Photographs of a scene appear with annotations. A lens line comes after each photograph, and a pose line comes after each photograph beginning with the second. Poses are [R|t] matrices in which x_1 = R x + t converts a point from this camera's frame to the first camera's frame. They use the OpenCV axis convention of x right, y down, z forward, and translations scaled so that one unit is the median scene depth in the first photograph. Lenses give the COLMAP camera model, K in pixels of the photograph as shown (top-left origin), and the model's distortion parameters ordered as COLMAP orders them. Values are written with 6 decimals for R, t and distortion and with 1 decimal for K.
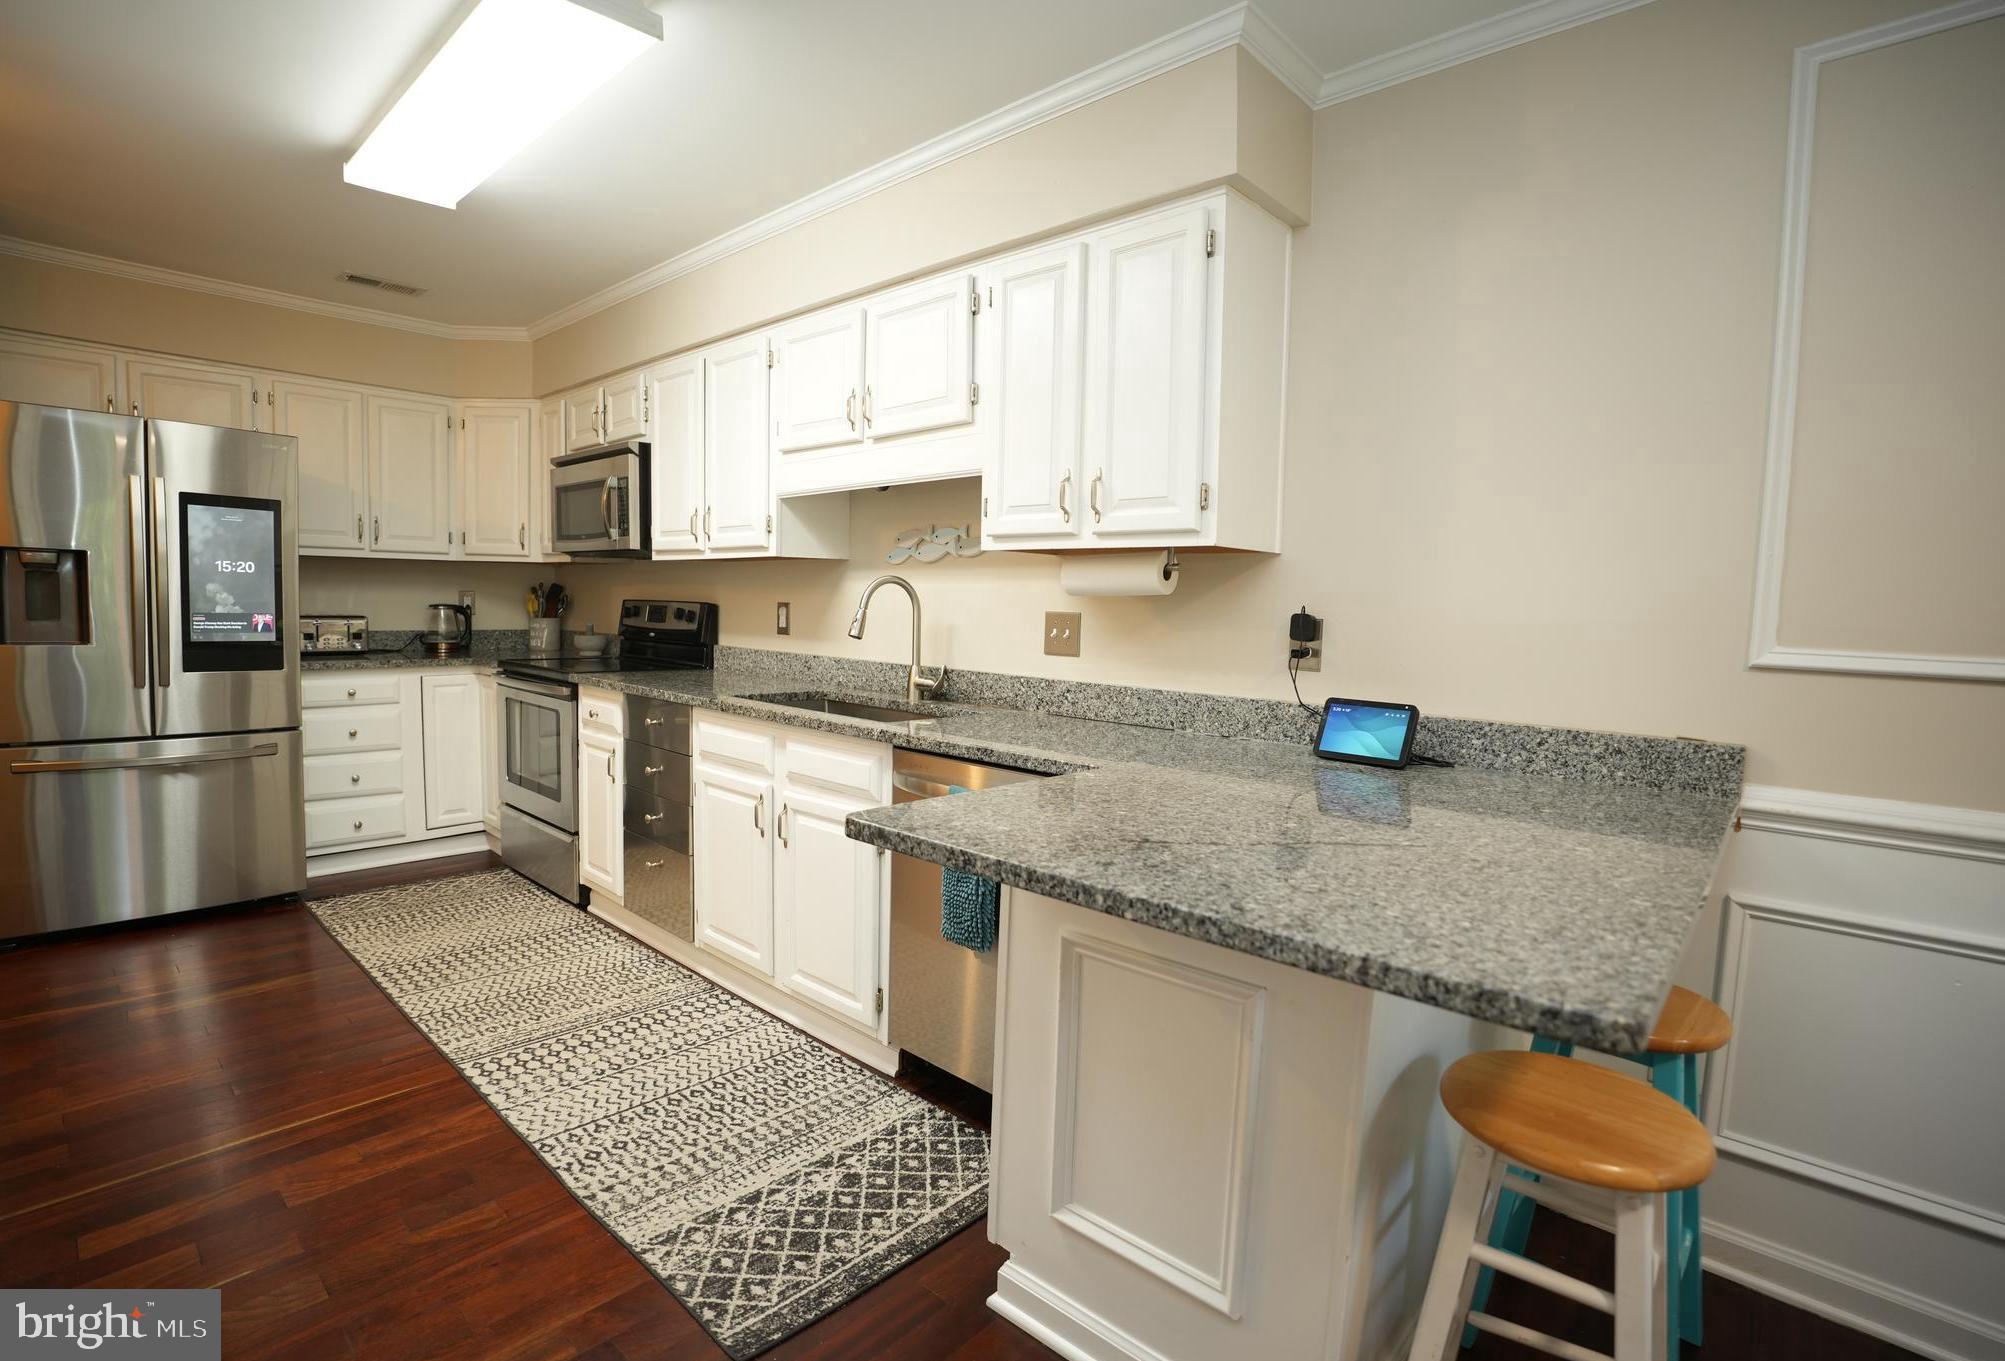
lens RADIAL K [[971.2, 0, 1002.5], [0, 971.2, 680.5], [0, 0, 1]] dist [-0.053557, 0.000064]
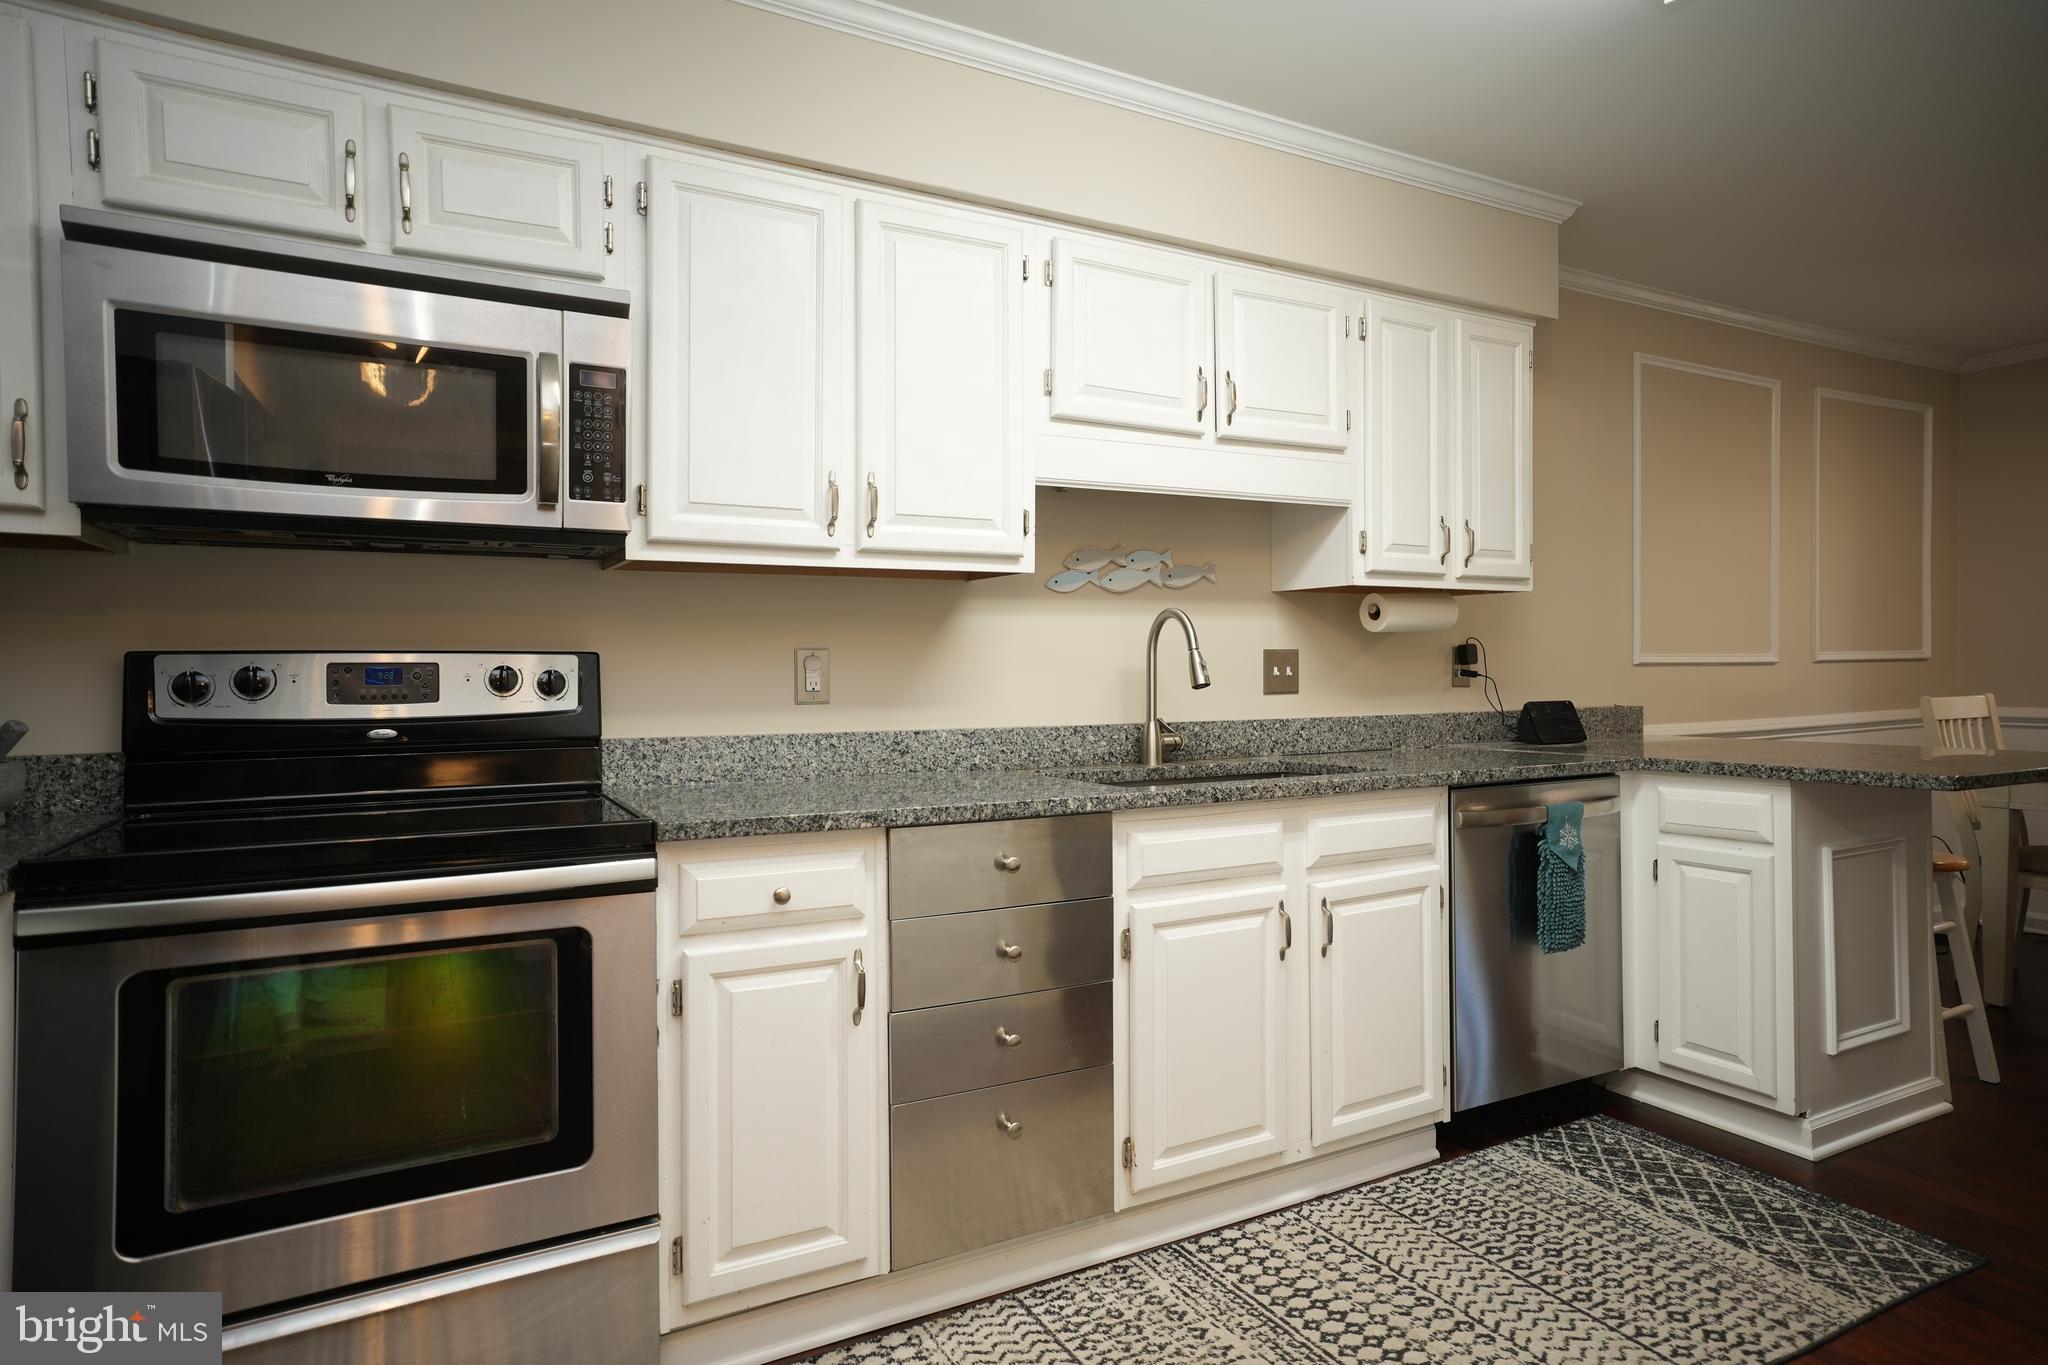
lens RADIAL K [[1137.6, 0, 1024.0], [0, 1137.6, 682.5], [0, 0, 1]] dist [-0.004231, 0.028949]
pose [[0.311256, -0.039488, 0.949505, -1.147953], [0.094329, 0.995486, 0.010478, -0.076537], [-0.945633, 0.086304, 0.313576, 0.921859]]
